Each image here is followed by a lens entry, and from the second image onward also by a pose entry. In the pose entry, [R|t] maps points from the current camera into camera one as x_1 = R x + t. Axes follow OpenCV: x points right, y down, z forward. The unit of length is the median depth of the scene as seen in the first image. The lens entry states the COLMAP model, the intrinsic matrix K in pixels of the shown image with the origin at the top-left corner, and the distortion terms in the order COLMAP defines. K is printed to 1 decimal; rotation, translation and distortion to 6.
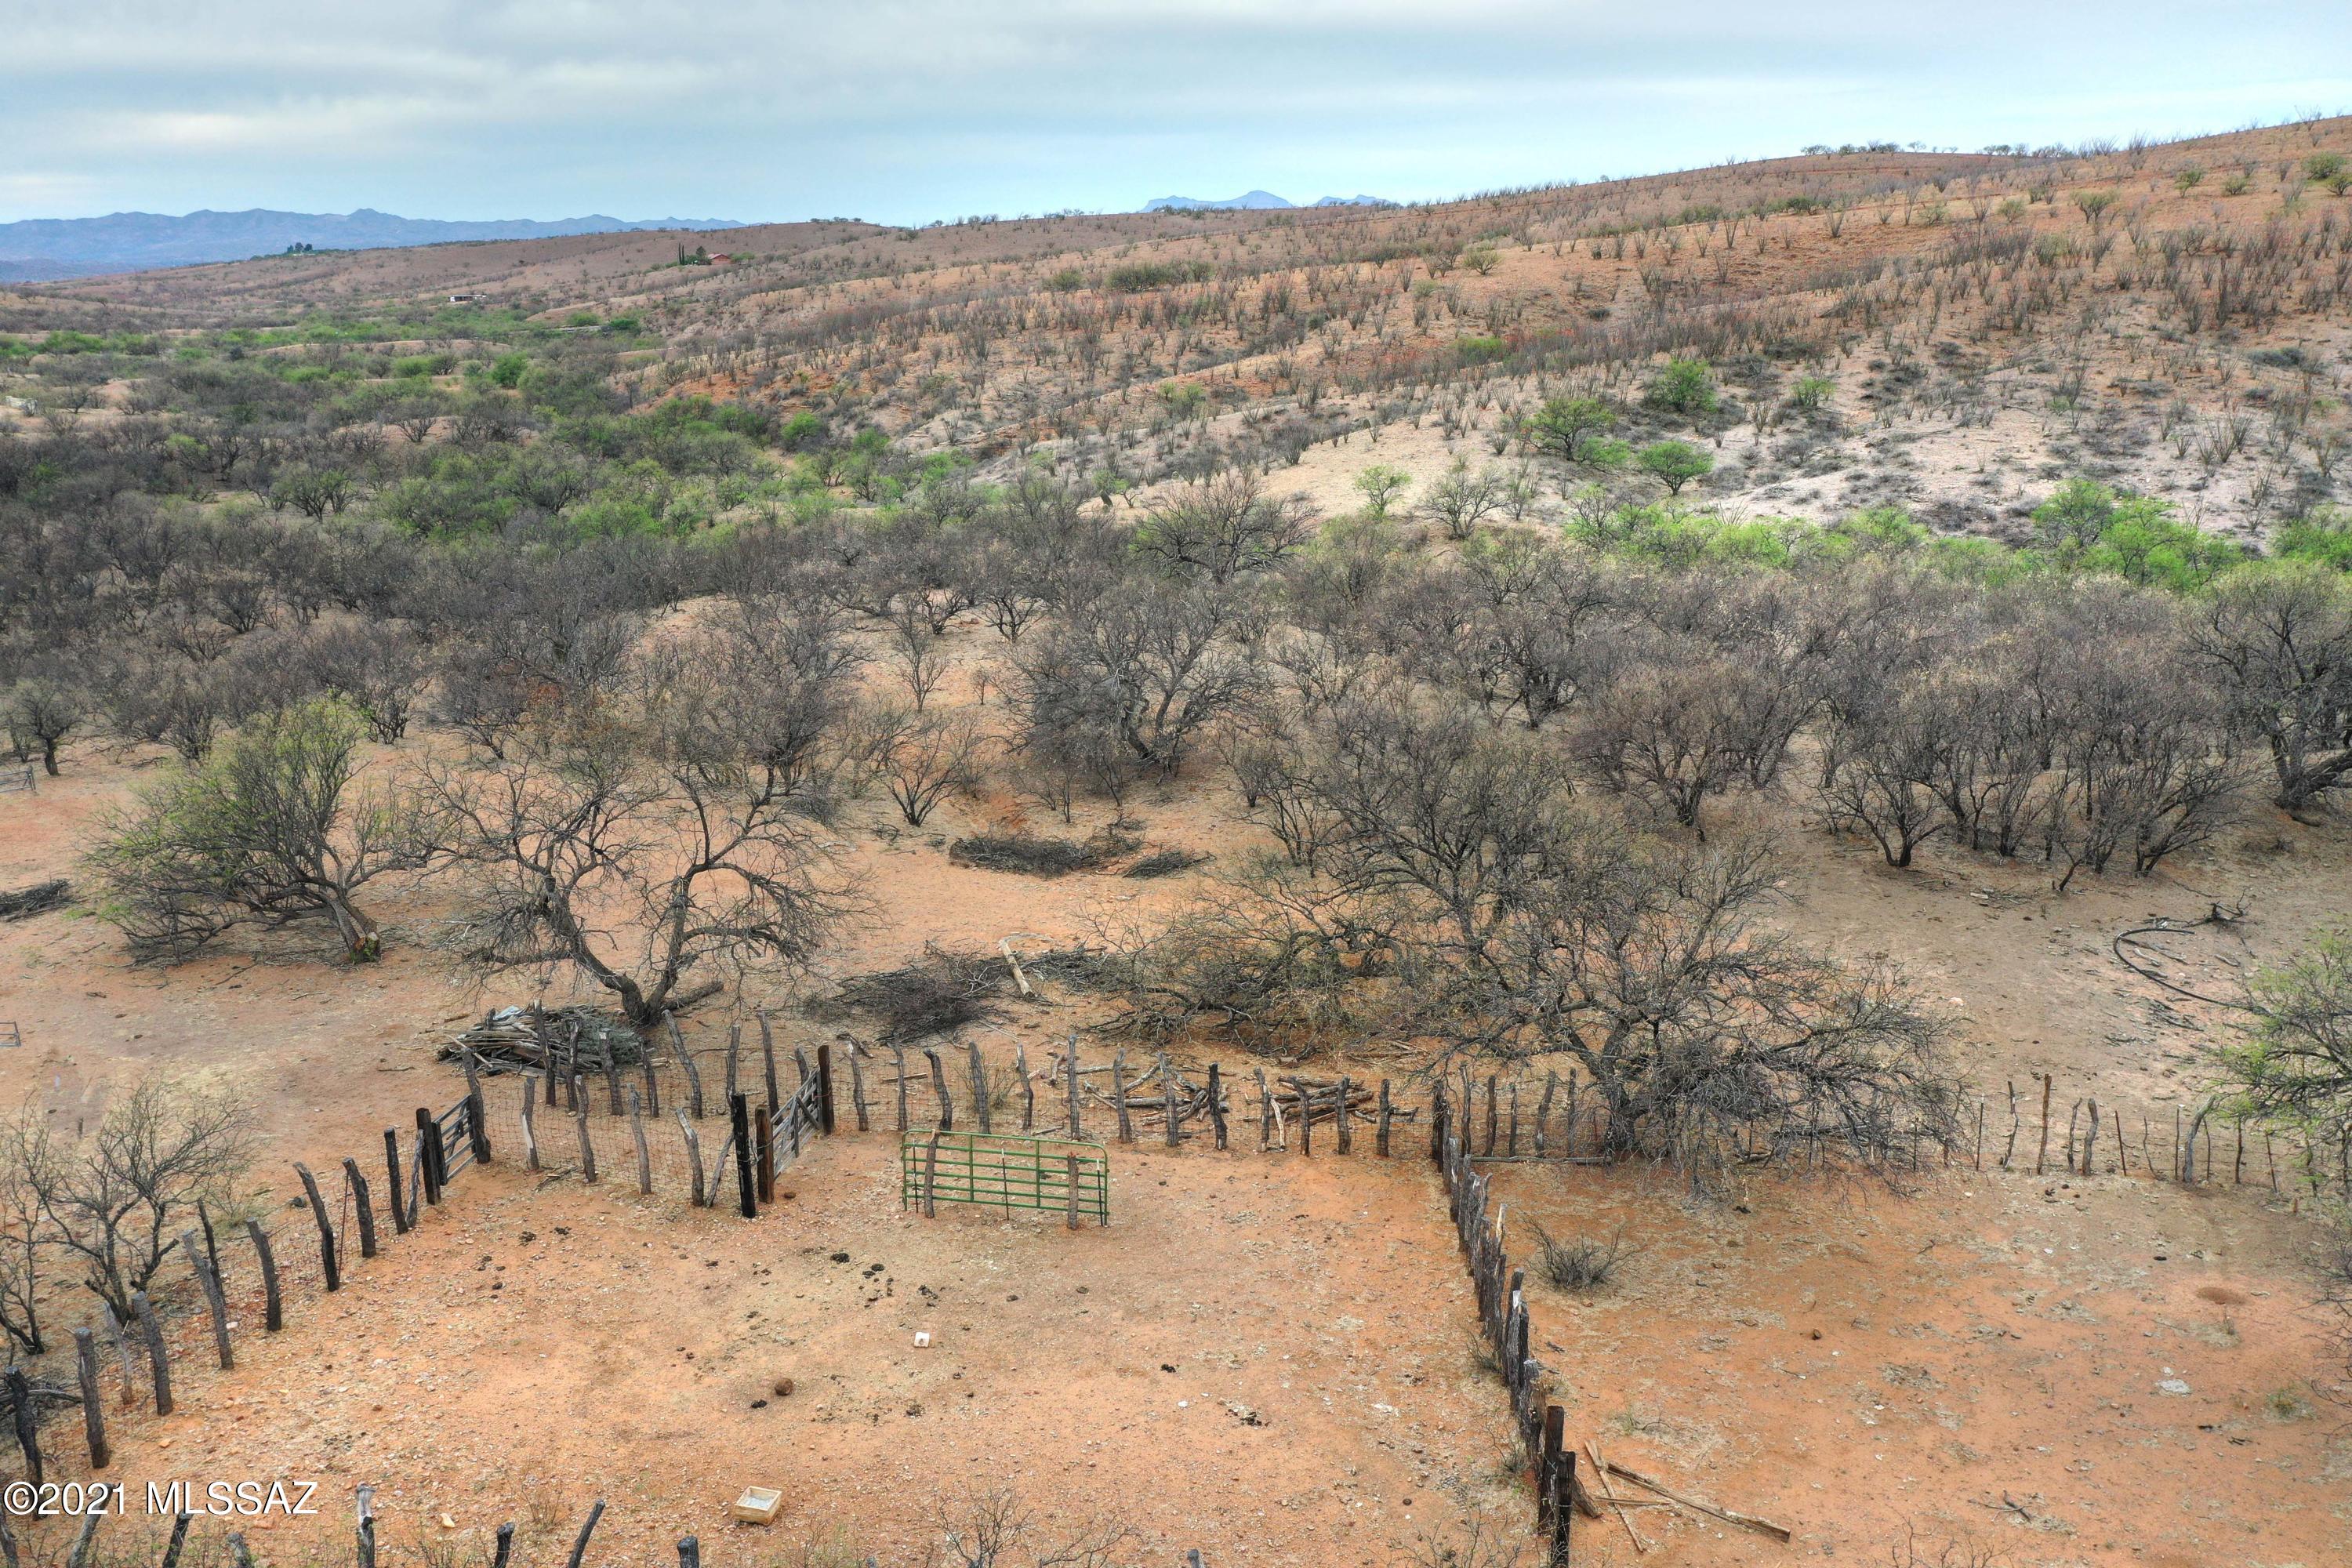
lens RADIAL K [[1841.5, 0, 1178.0], [0, 1841.5, 774.9], [0, 0, 1]] dist [0.000511, -0.007503]
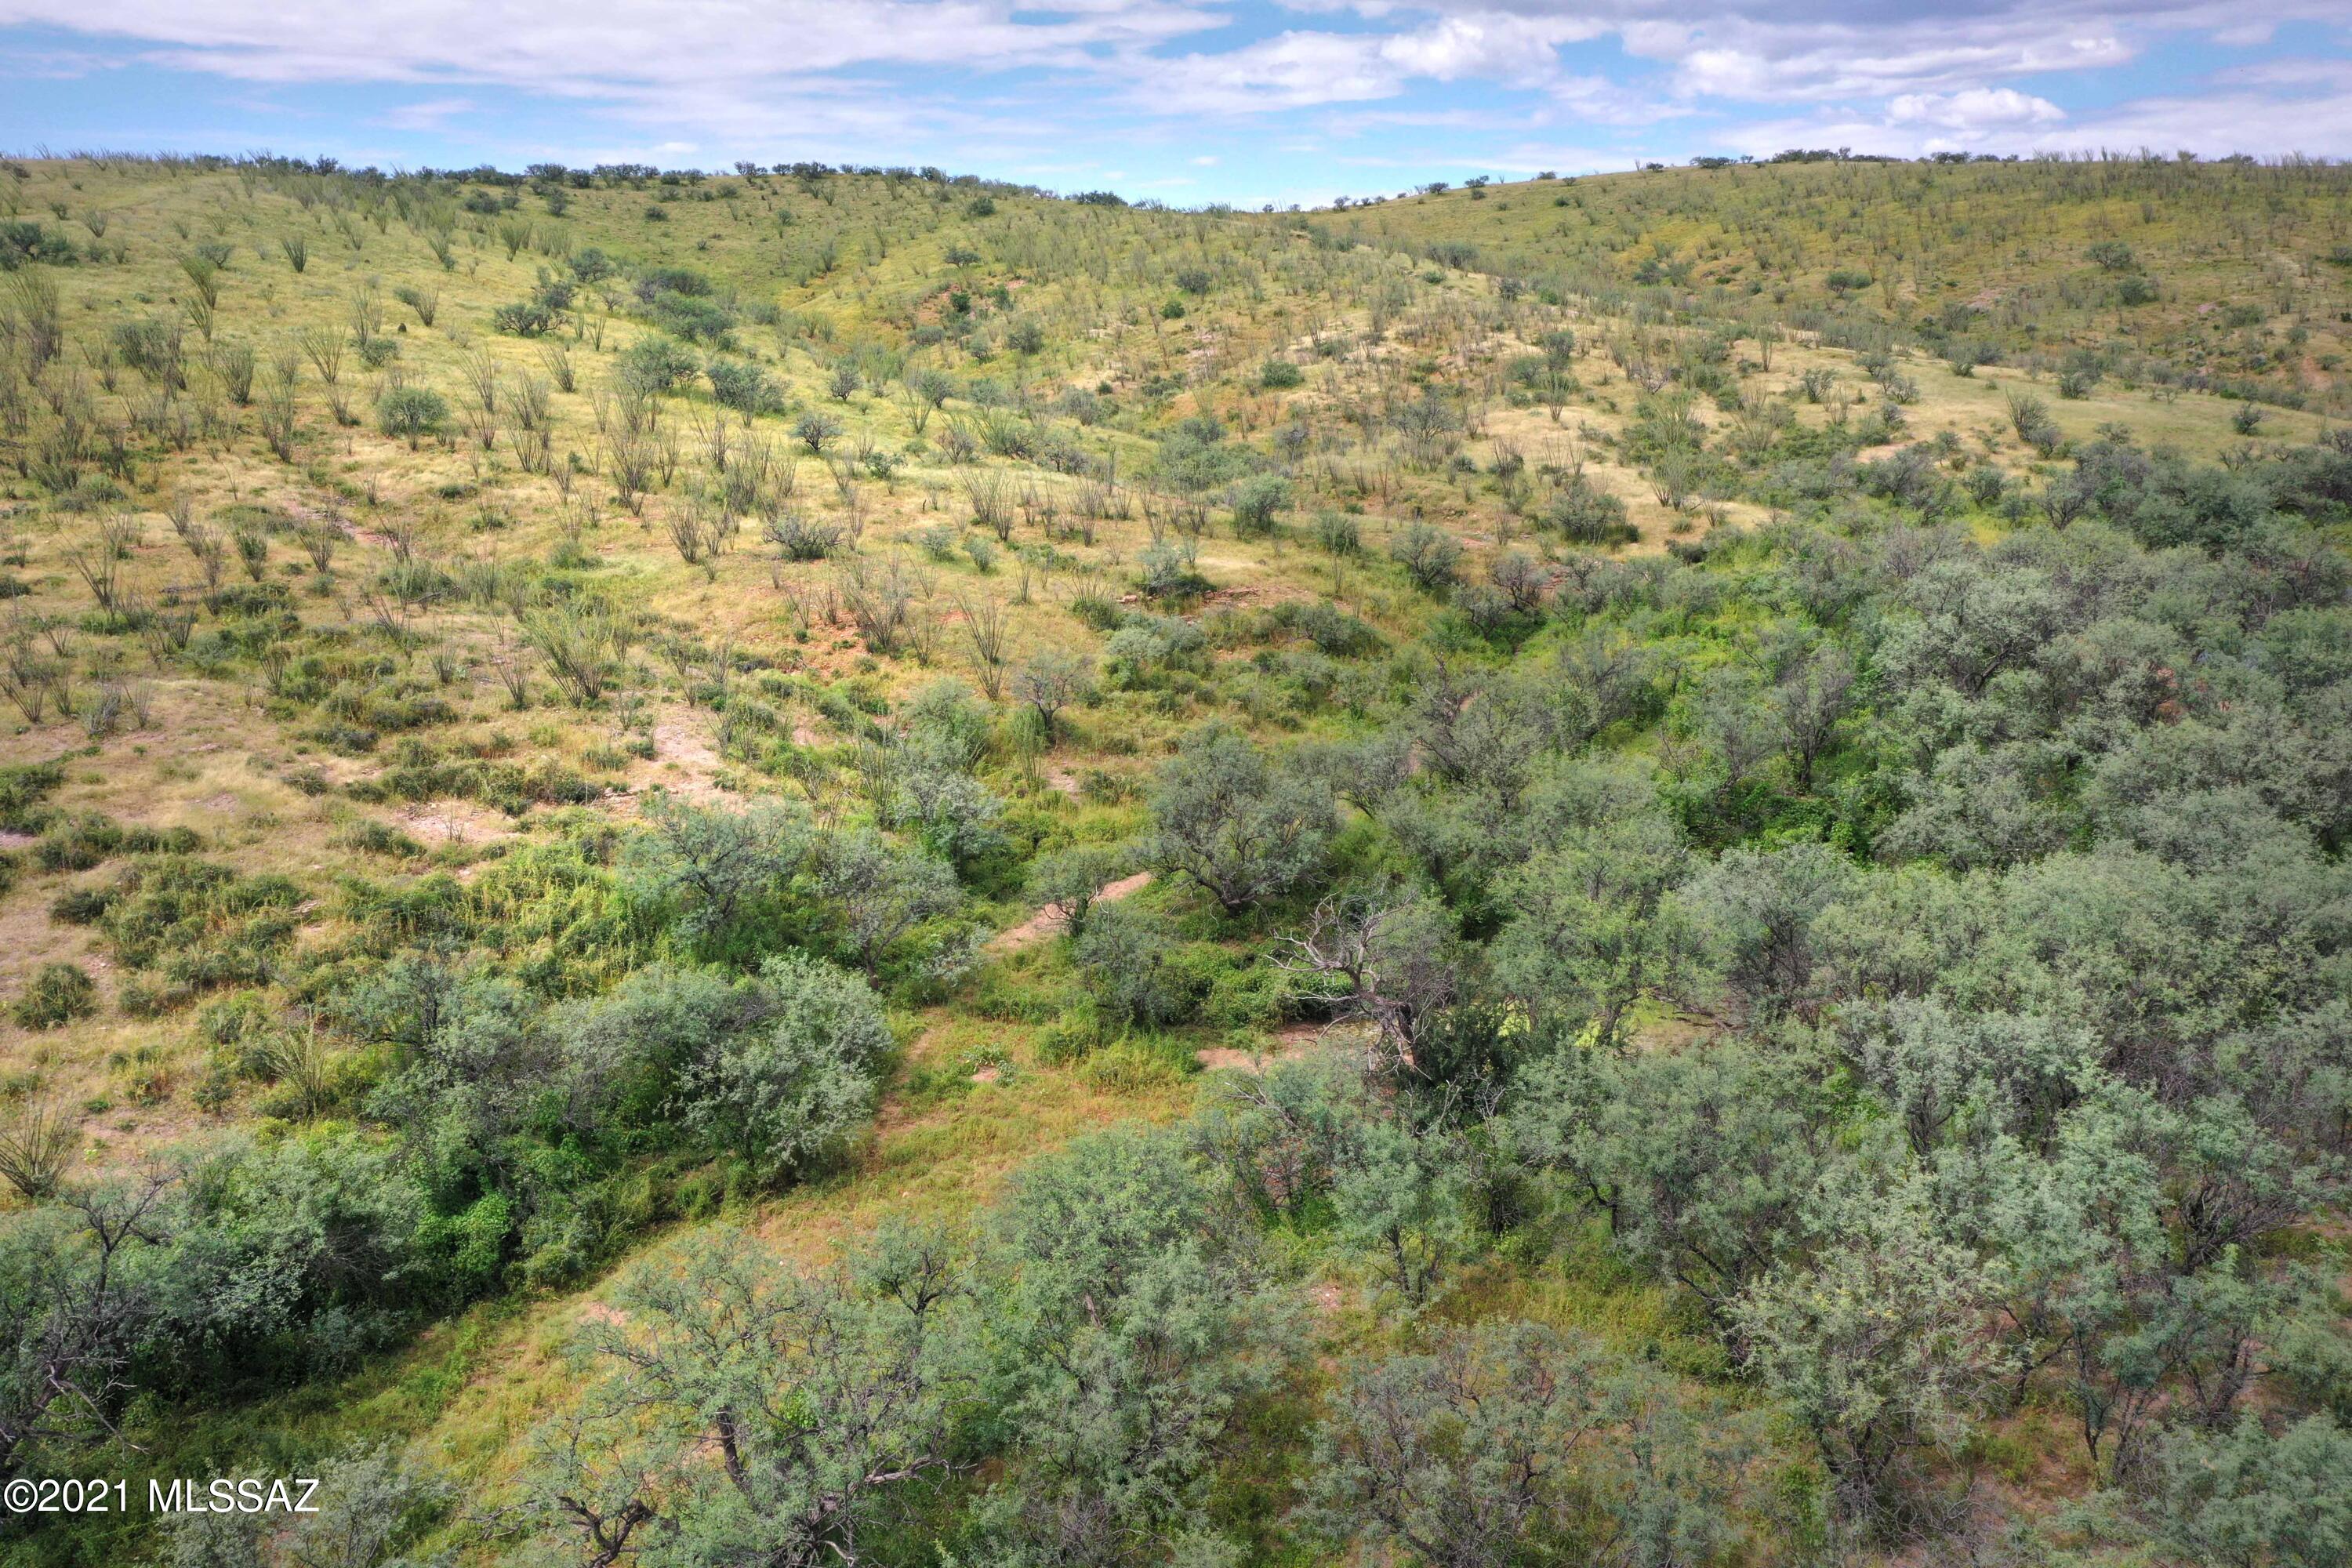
lens RADIAL K [[1841.5, 0, 1173.5], [0, 1841.5, 787.0], [0, 0, 1]] dist [0.000511, -0.007503]
pose [[0.186241, -0.242046, 0.952223, 0.021669], [0.291325, 0.939199, 0.181757, -0.161750], [-0.938320, 0.243556, 0.245431, 0.560266]]
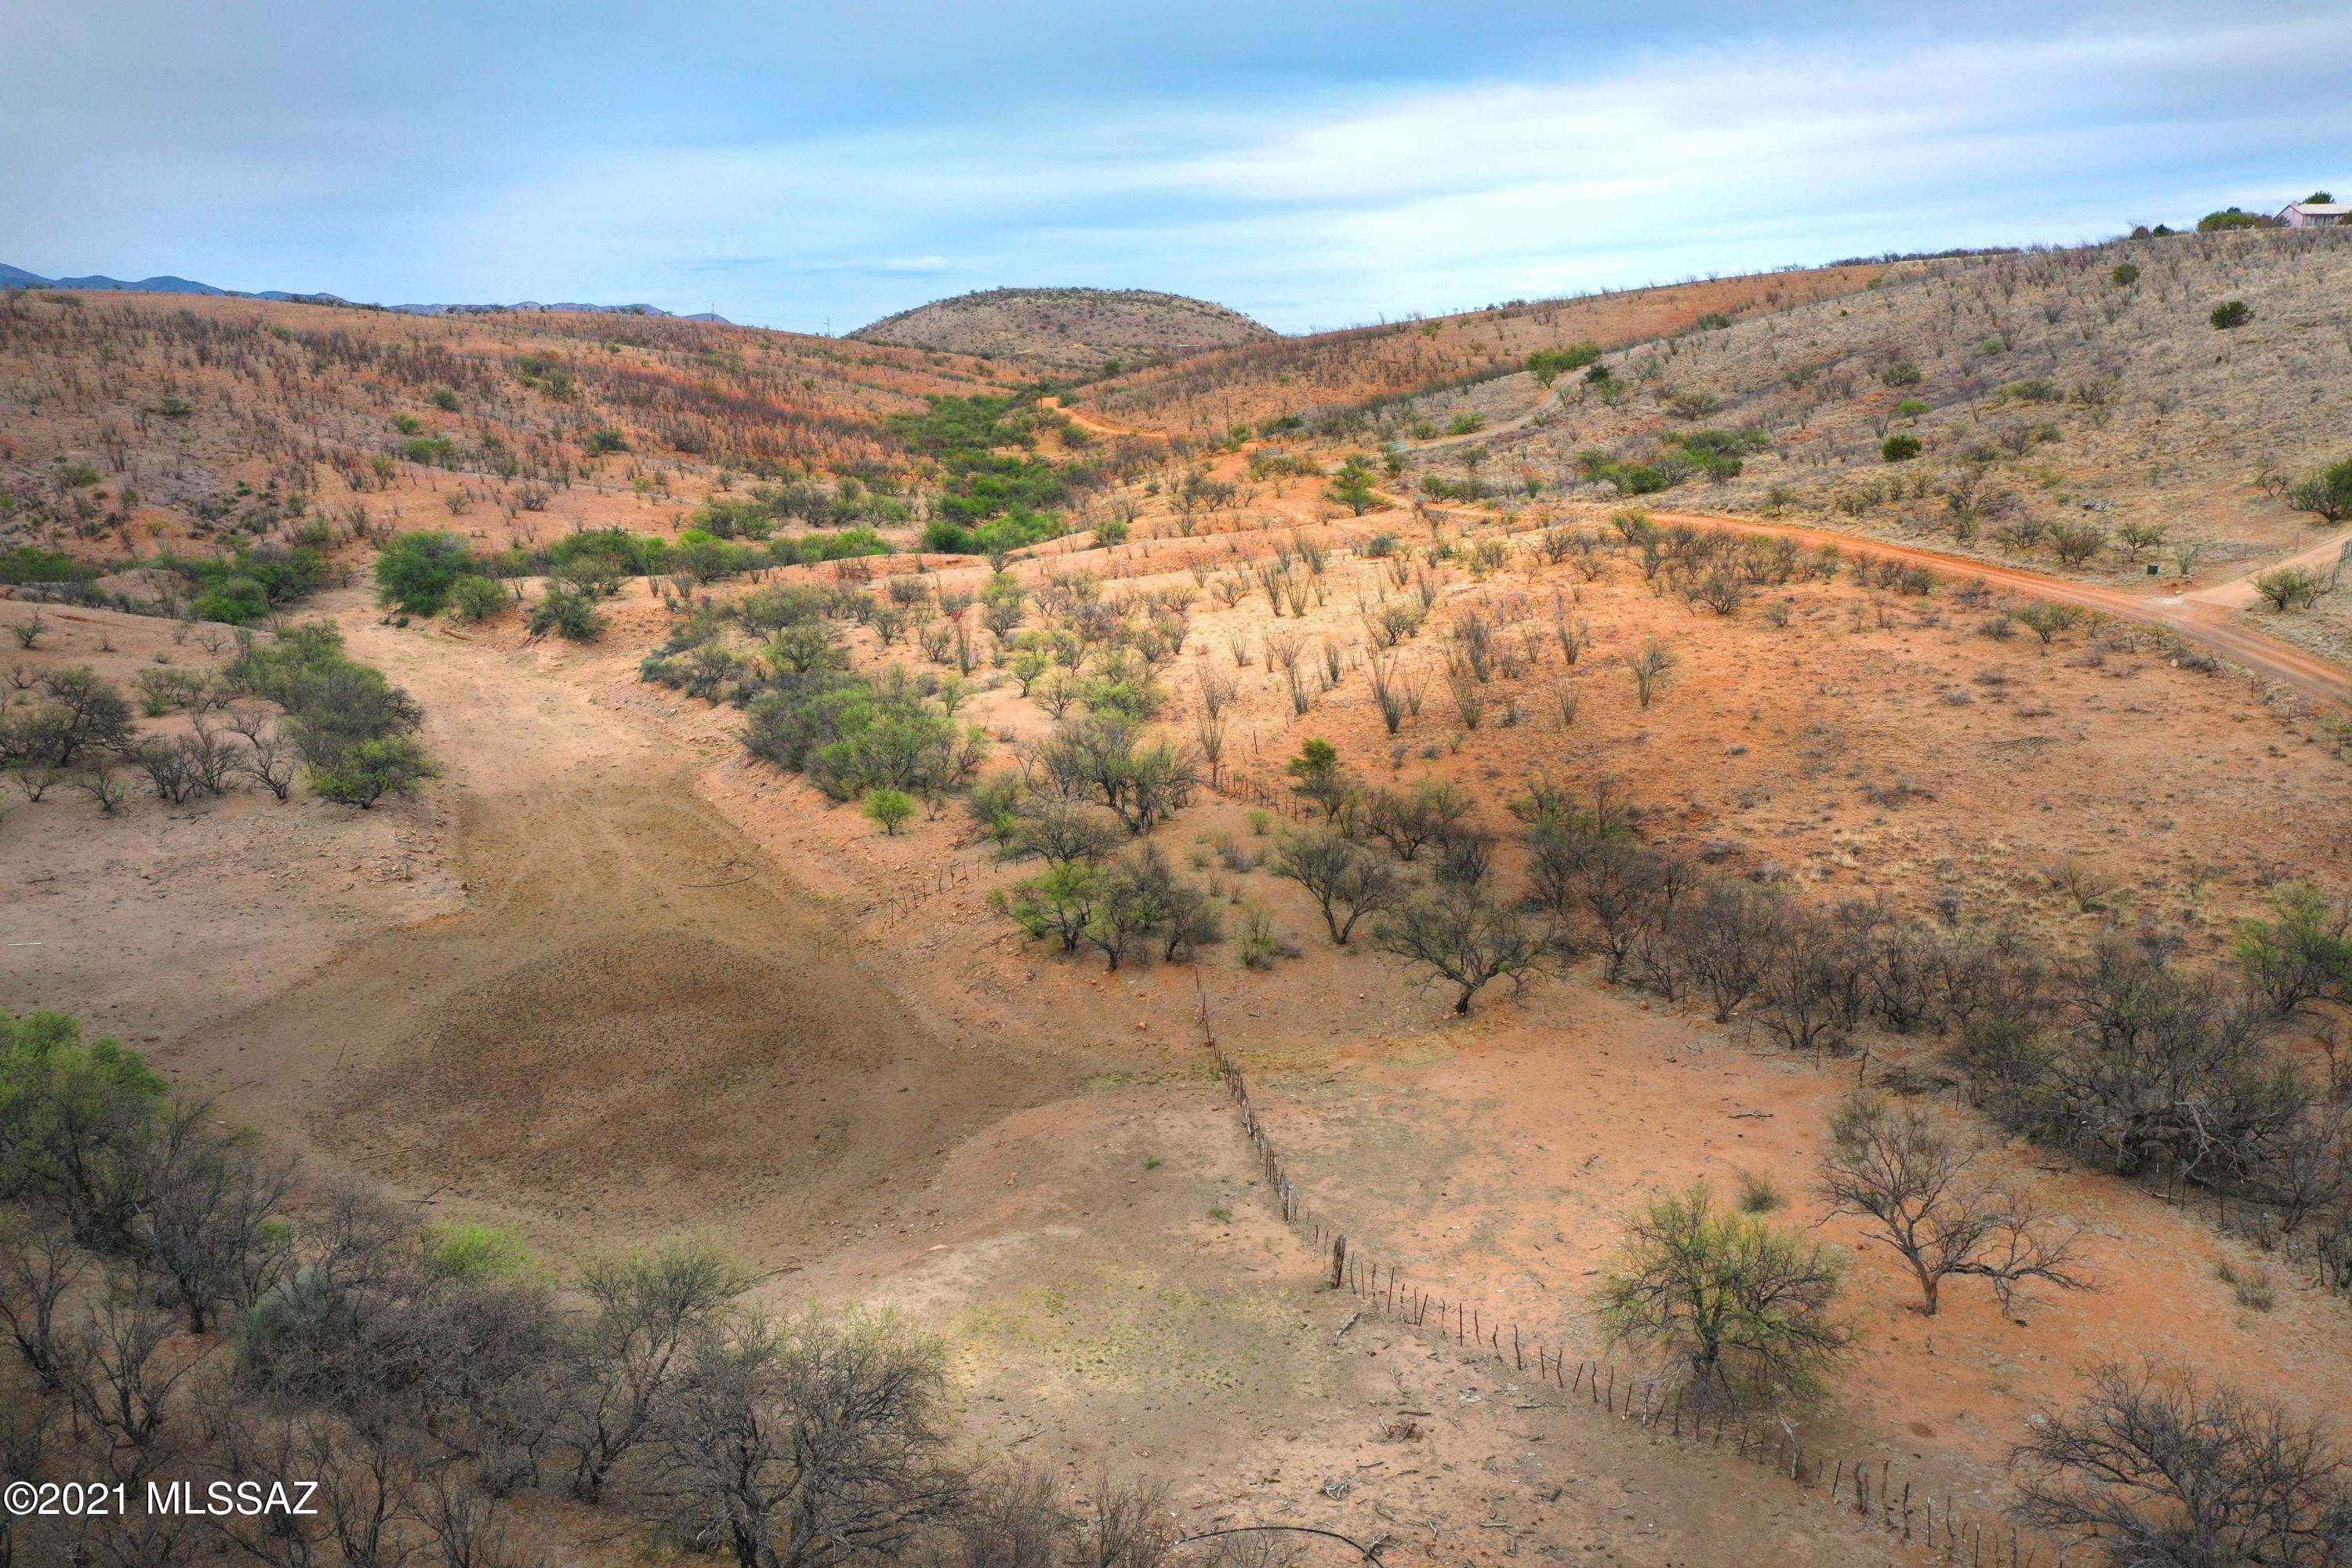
lens RADIAL K [[1841.5, 0, 1170.8], [0, 1841.5, 792.2], [0, 0, 1]] dist [0.000511, -0.007503]
pose [[-0.720554, -0.144486, 0.678179, 0.005100], [0.203696, 0.890789, 0.406206, -0.201365], [-0.662805, 0.430836, -0.612430, 0.430184]]
